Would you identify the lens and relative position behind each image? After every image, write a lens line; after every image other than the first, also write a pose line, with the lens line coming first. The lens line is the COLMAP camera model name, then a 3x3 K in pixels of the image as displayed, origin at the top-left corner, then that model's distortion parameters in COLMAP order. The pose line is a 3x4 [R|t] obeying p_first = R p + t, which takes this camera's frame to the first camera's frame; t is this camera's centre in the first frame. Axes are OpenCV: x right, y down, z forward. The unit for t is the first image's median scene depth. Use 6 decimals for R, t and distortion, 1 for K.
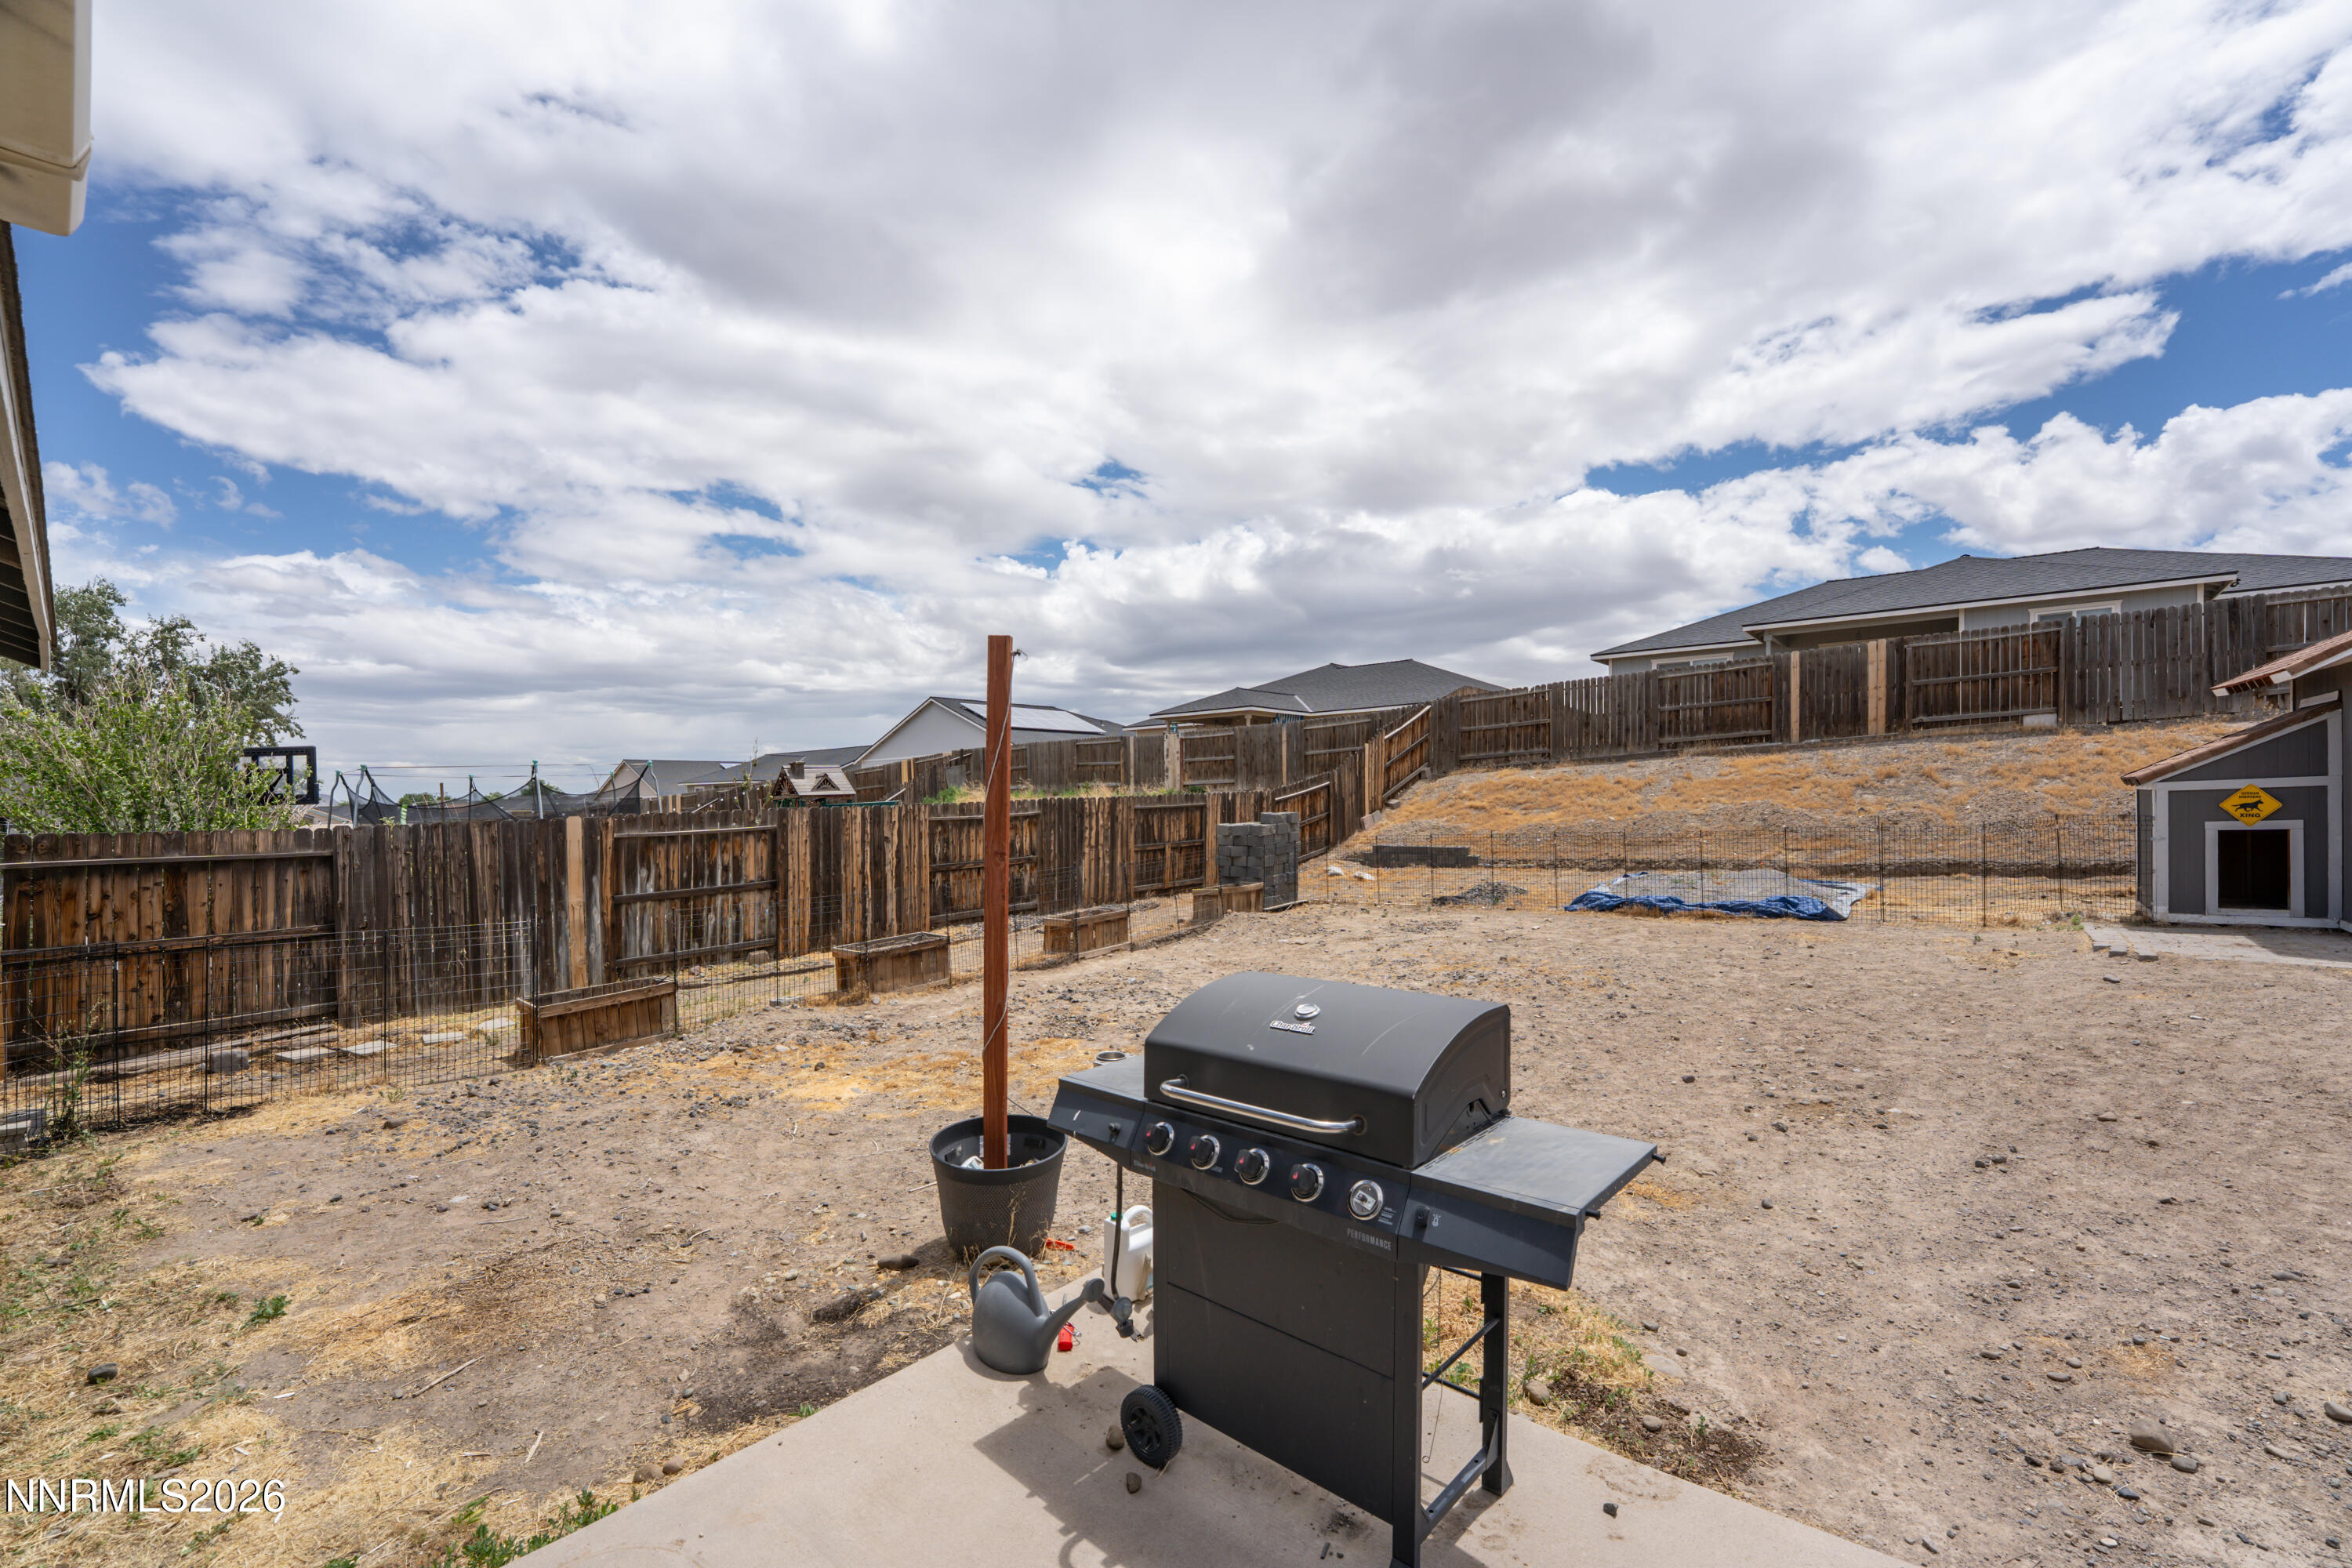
lens RADIAL K [[988.7, 0, 1195.7], [0, 988.7, 816.5], [0, 0, 1]] dist [0.000816, -0.001289]
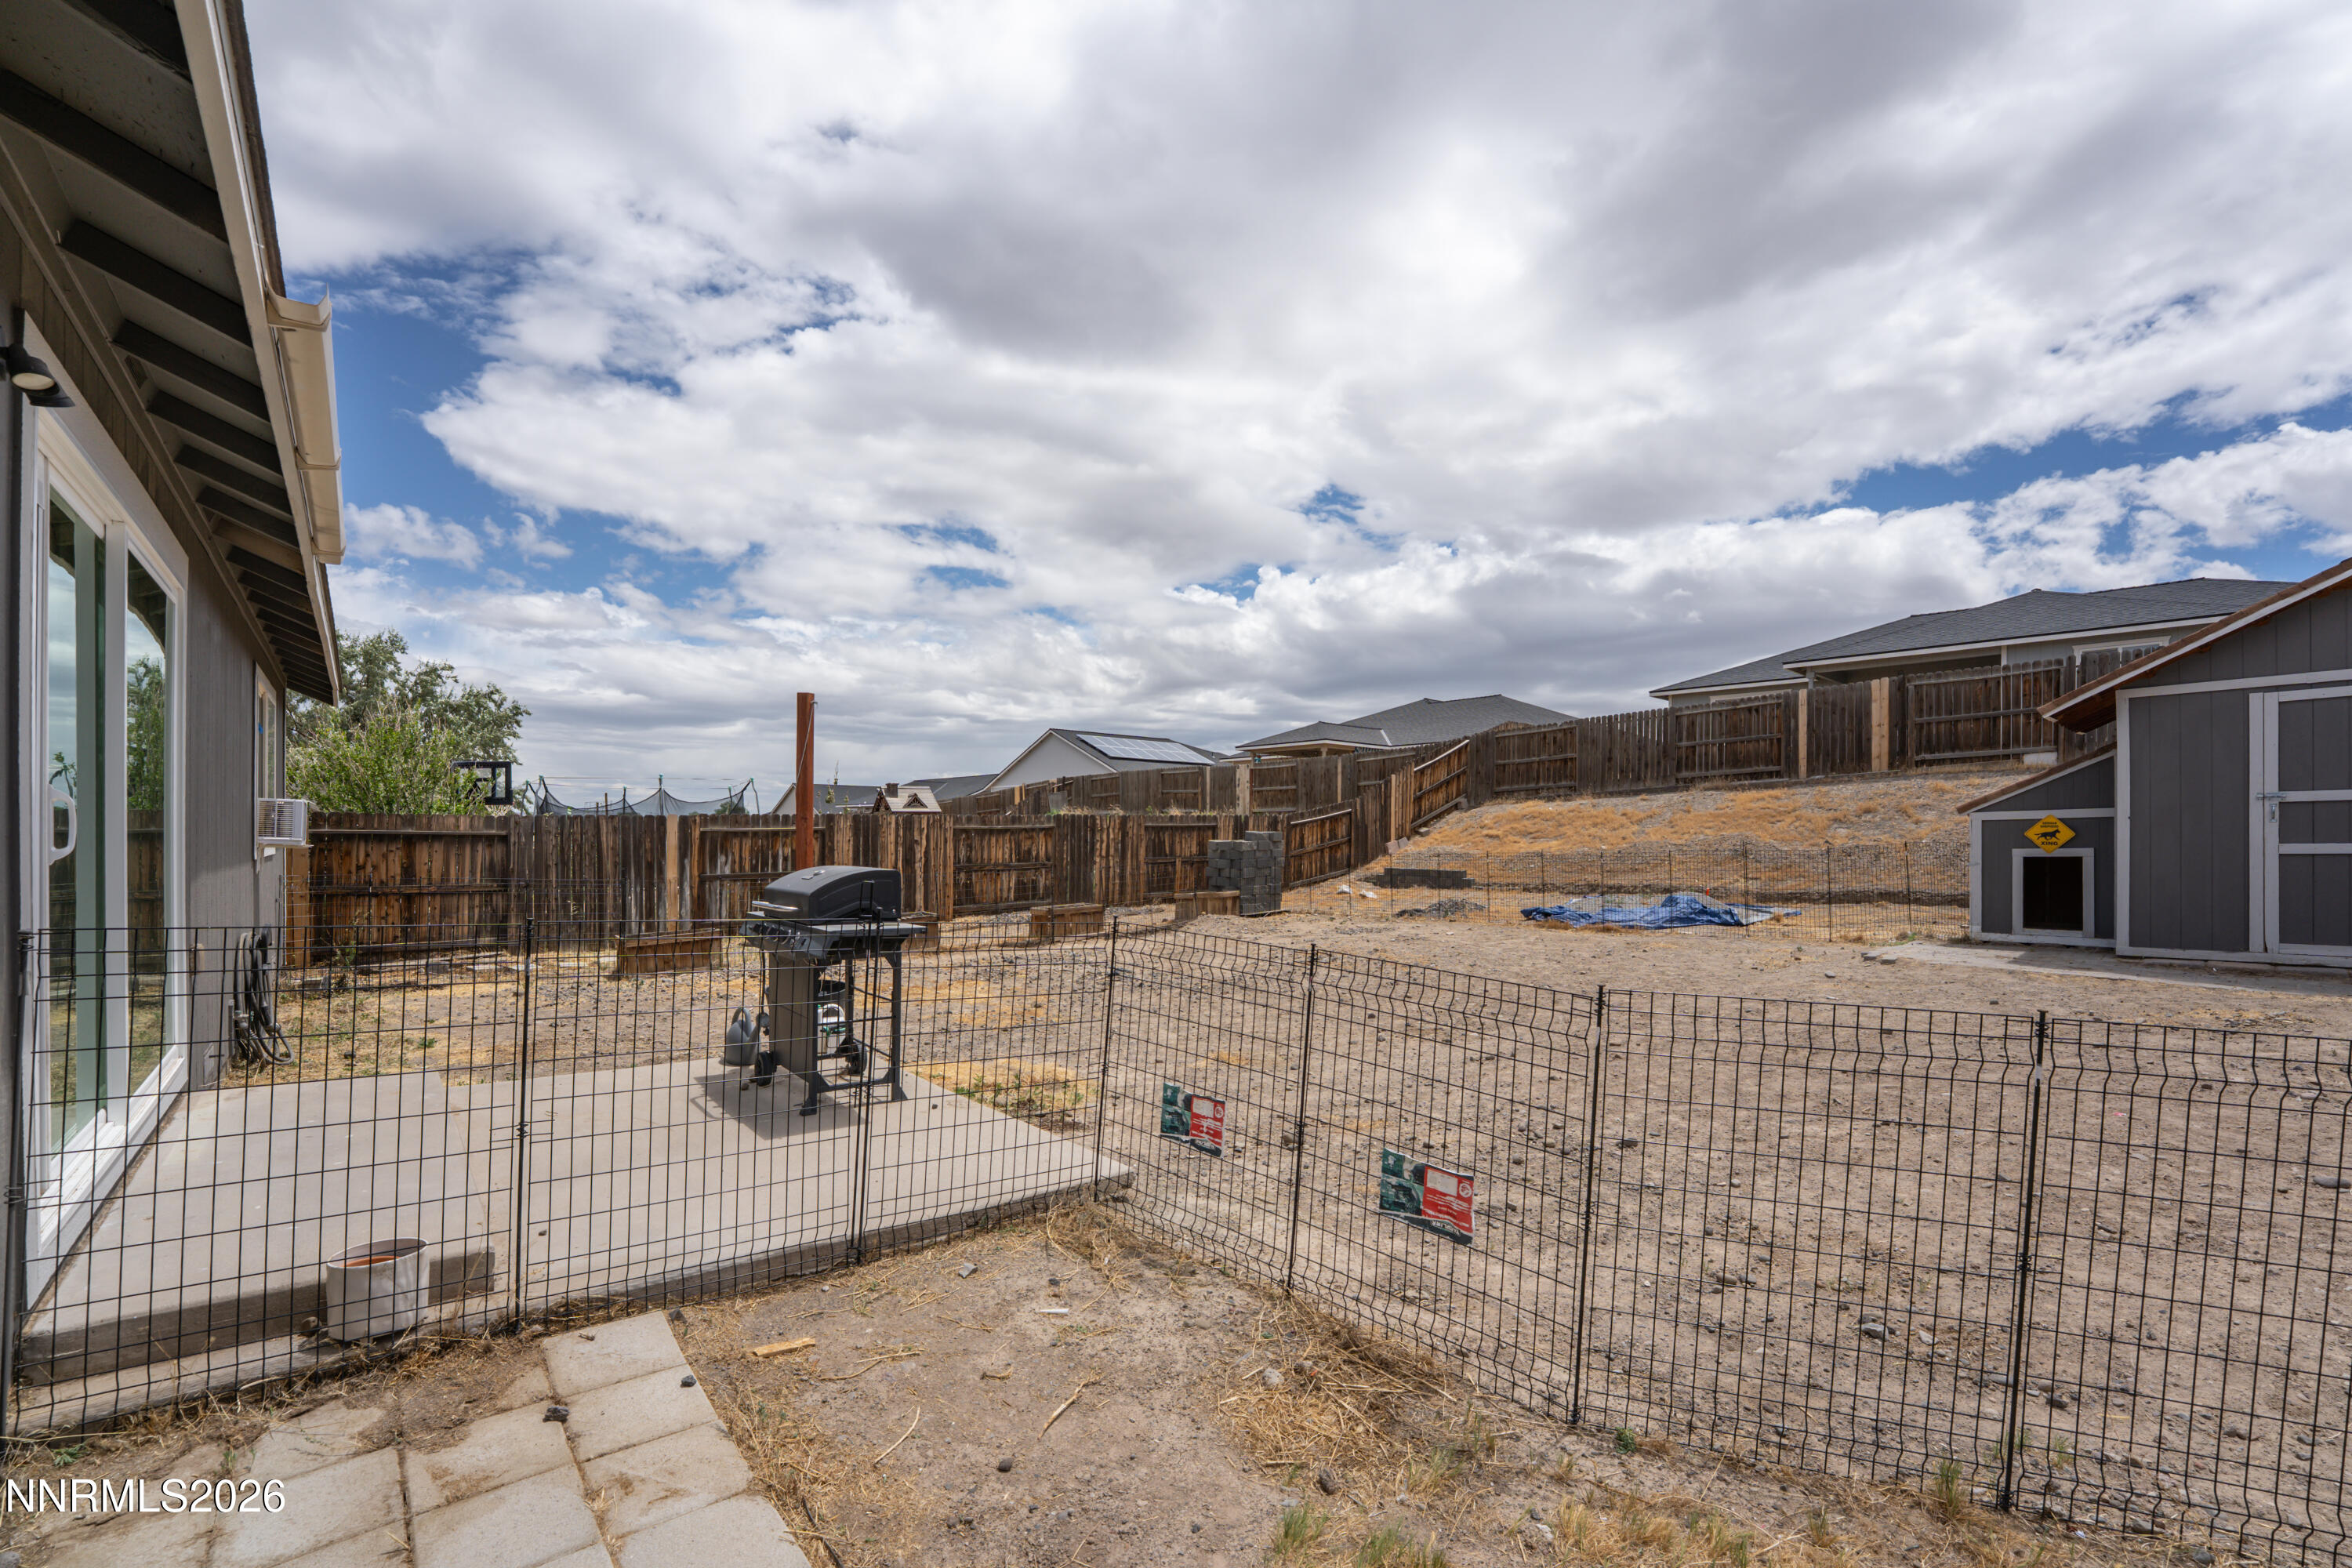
lens RADIAL K [[988.7, 0, 1191.0], [0, 988.7, 863.7], [0, 0, 1]] dist [0.000816, -0.001289]
pose [[0.986712, 0.028492, -0.159960, 0.182527], [-0.026378, 0.999535, 0.015320, 0.017634], [0.160322, -0.010897, 0.987005, -0.139660]]
